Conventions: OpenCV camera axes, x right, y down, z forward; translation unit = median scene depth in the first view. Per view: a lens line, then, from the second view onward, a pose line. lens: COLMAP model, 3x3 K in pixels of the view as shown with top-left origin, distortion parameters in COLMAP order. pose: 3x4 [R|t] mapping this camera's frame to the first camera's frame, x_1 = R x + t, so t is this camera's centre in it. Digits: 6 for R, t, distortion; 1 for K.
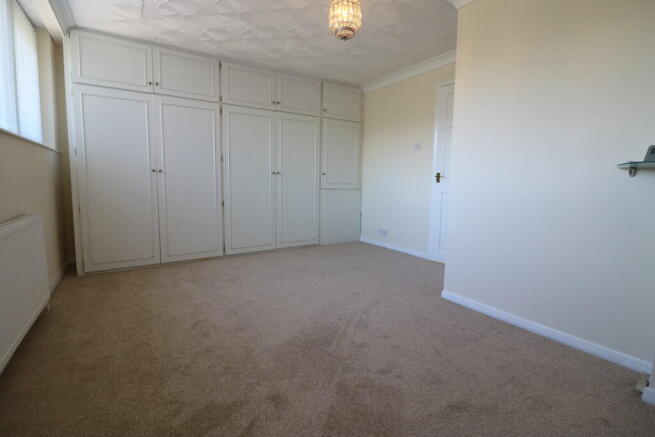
lens RADIAL K [[307.9, 0, 326.4], [0, 307.9, 216.7], [0, 0, 1]] dist [-0.005712, -0.001486]
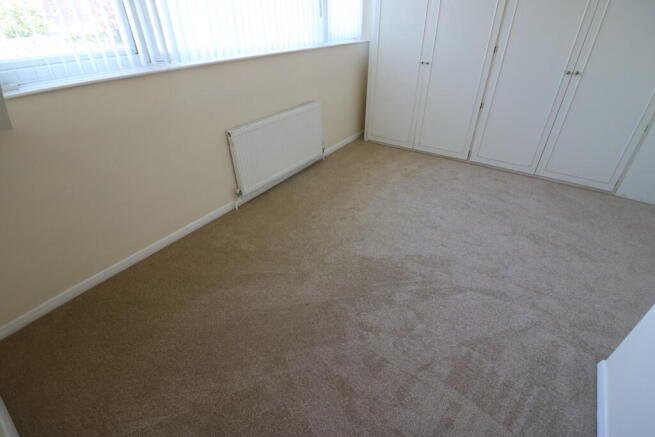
lens RADIAL K [[307.9, 0, 326.3], [0, 307.9, 217.0], [0, 0, 1]] dist [-0.005712, -0.001486]
pose [[0.352735, 0.504500, -0.788072, 0.570903], [-0.086449, 0.856174, 0.509404, -0.277760], [0.931721, -0.111556, 0.345616, 0.362169]]
